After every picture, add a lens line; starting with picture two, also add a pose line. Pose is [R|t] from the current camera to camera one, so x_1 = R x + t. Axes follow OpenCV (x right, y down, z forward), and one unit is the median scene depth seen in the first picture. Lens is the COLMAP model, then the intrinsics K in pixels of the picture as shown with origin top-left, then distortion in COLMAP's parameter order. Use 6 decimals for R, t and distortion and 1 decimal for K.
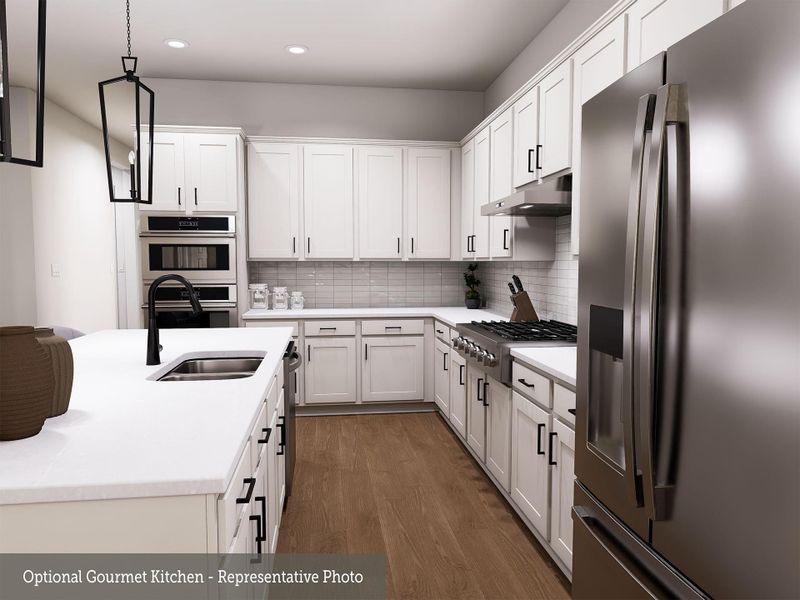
lens RADIAL K [[561.8, 0, 400.0], [0, 561.8, 300.0], [0, 0, 1]] dist [-0.005116, -0.000216]
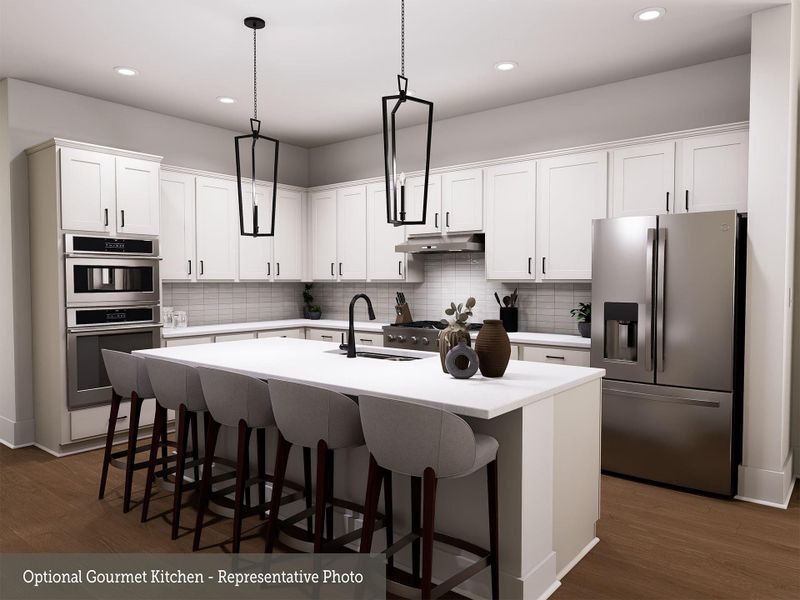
lens RADIAL K [[561.8, 0, 400.0], [0, 561.8, 300.0], [0, 0, 1]] dist [-0.005116, -0.000216]
pose [[0.729942, -0.024035, 0.683086, -0.686773], [0.046083, 0.998838, -0.014100, -0.001776], [-0.681953, 0.041771, 0.730202, -0.069286]]
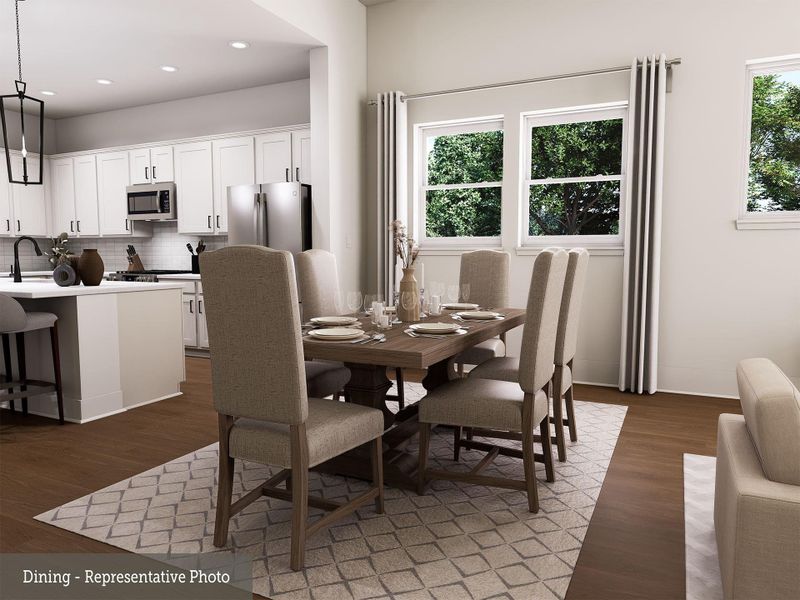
lens RADIAL K [[576.9, 0, 400.0], [0, 576.9, 300.0], [0, 0, 1]] dist [-0.007170, 0.041879]
pose [[0.557535, -0.066702, 0.827469, -0.709669], [0.053957, 0.997571, 0.044059, 0.078105], [-0.828398, 0.020083, 0.559780, -0.607985]]
